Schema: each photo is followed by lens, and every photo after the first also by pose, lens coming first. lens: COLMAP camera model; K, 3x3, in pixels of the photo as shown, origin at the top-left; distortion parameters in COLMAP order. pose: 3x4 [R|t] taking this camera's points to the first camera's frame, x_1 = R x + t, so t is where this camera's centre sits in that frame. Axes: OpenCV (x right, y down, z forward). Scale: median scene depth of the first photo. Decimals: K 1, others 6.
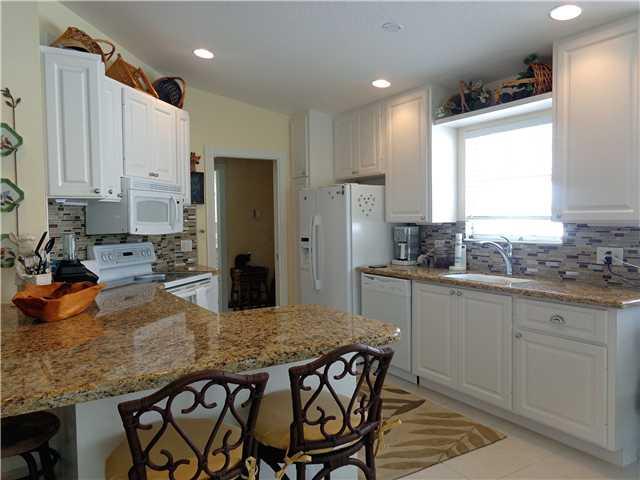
lens RADIAL K [[492.0, 0, 320.0], [0, 492.0, 240.0], [0, 0, 1]] dist [-0.005558, -0.004713]
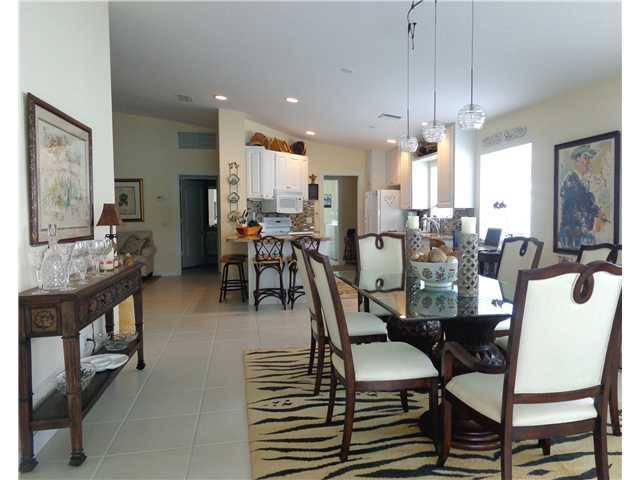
lens RADIAL K [[492.0, 0, 320.0], [0, 492.0, 240.0], [0, 0, 1]] dist [-0.005558, -0.004713]
pose [[0.926290, 0.029686, -0.375641, 0.687639], [-0.023470, 0.999502, 0.021114, 0.063741], [0.376080, -0.010742, 0.926525, -1.114269]]
